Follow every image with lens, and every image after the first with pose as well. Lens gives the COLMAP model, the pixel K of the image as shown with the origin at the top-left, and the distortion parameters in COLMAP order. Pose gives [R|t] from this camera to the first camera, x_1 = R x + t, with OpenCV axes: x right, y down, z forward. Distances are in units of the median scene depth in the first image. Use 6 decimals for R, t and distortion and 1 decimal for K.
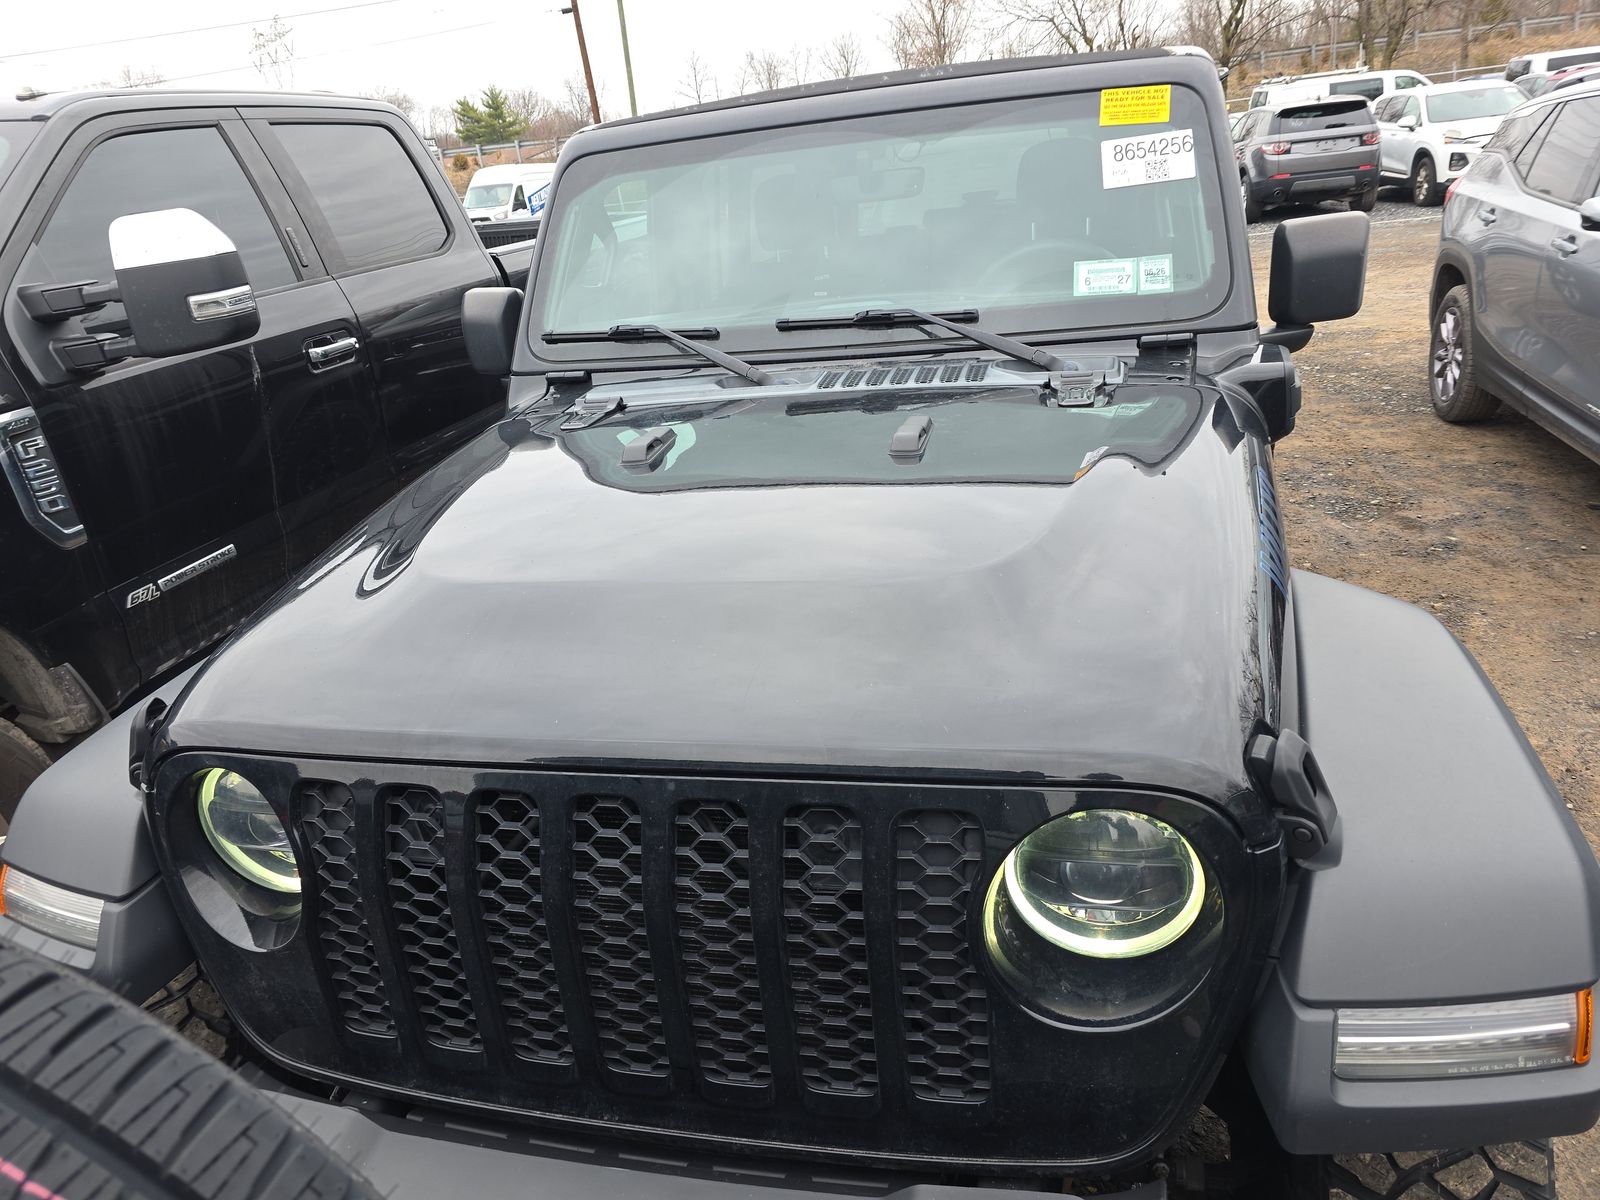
lens RADIAL K [[1110.1, 0, 840.4], [0, 1110.1, 600.2], [0, 0, 1]] dist [0.040950, -0.037682]
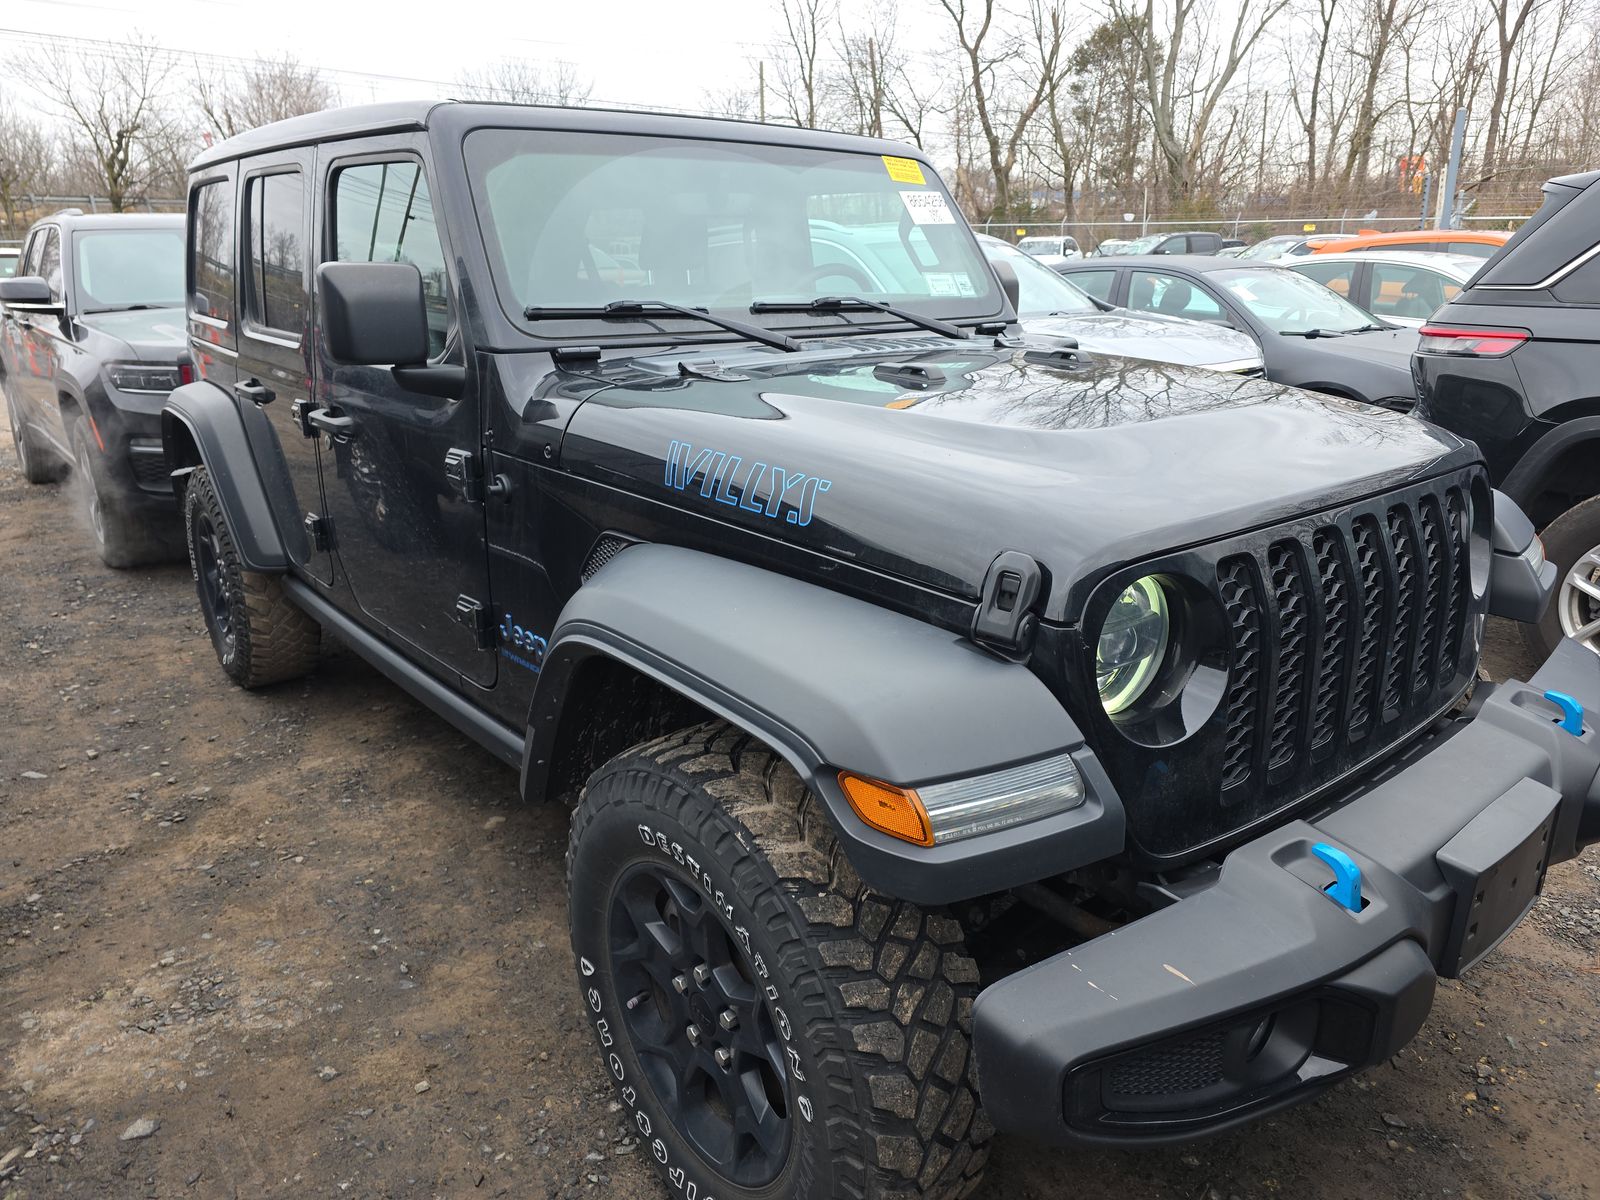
lens RADIAL K [[1118.2, 0, 800.0], [0, 1118.2, 600.0], [0, 0, 1]] dist [-0.007441, -0.002871]
pose [[0.598115, -0.141798, 0.788766, -0.850159], [0.232271, 0.972650, -0.001274, 0.041950], [-0.767013, 0.183970, 0.614692, 0.304016]]
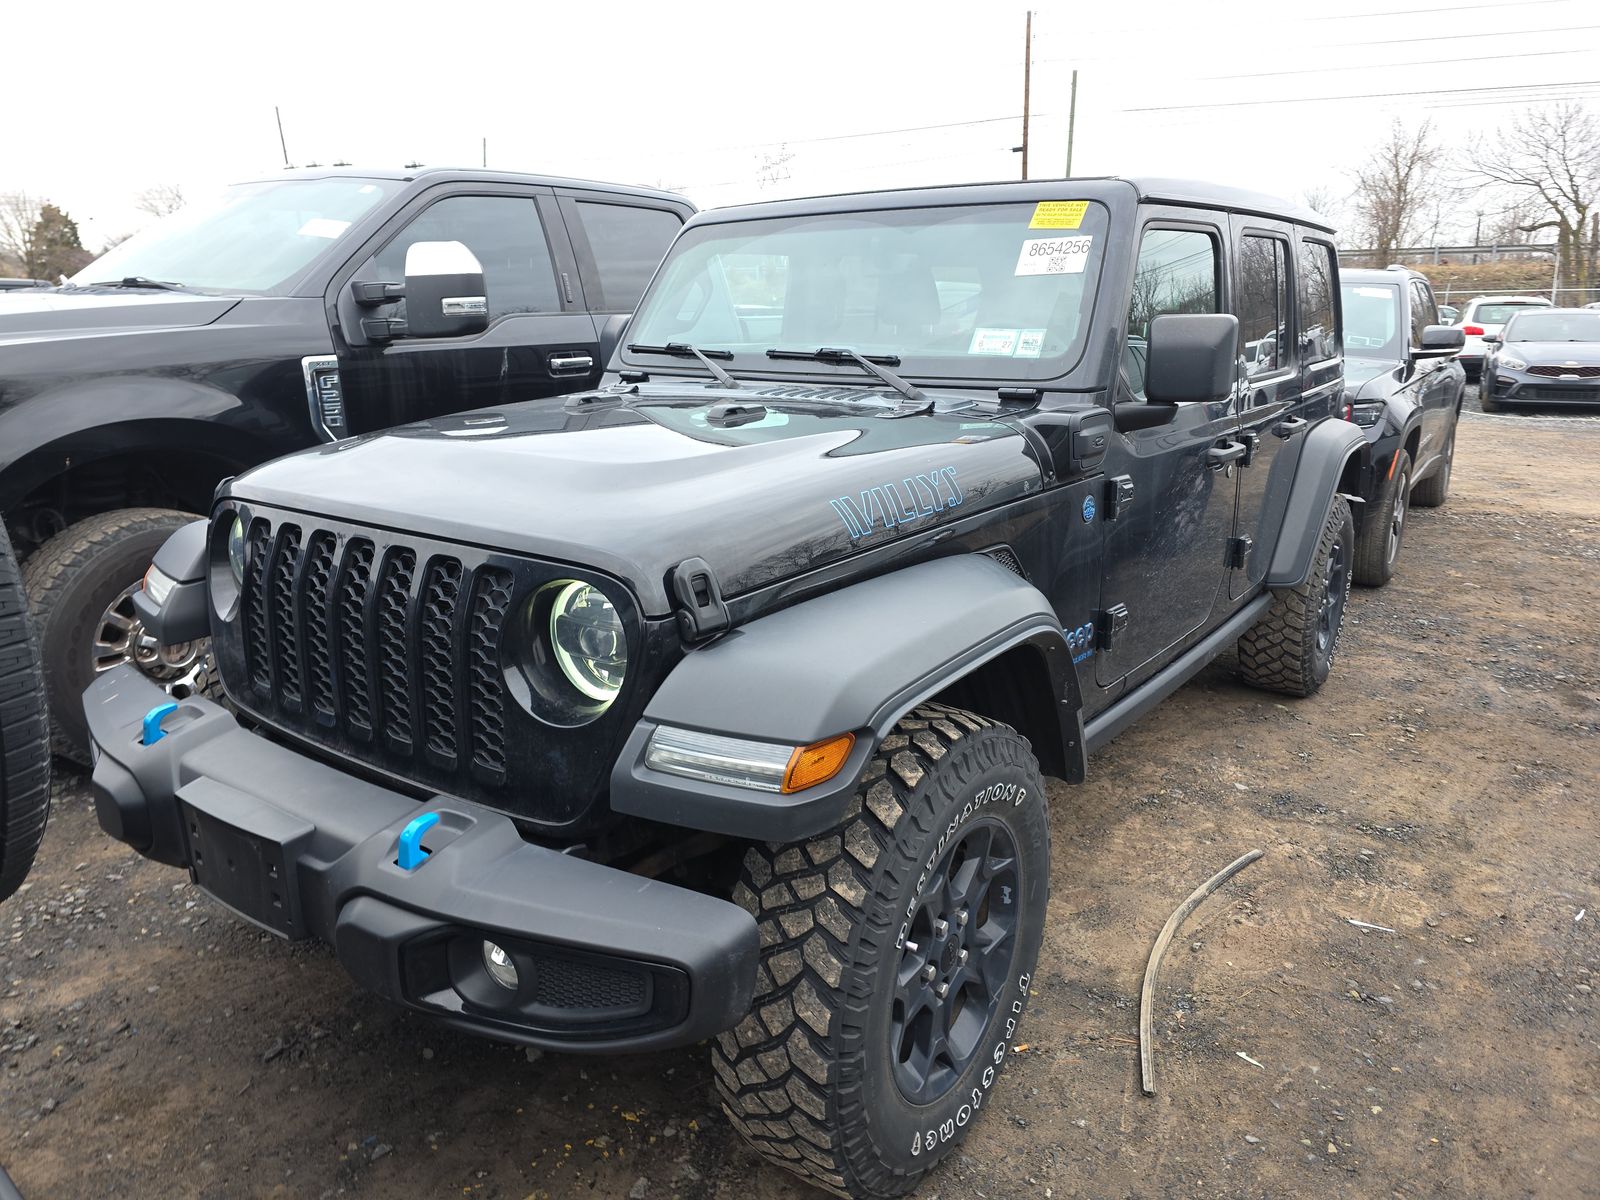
lens RADIAL K [[1107.3, 0, 799.9], [0, 1107.3, 567.9], [0, 0, 1]] dist [0.047871, -0.041233]
pose [[0.918885, 0.183209, -0.349407, 0.435863], [-0.225943, 0.970392, -0.085377, 0.093066], [0.323419, 0.157398, 0.933073, -0.158538]]
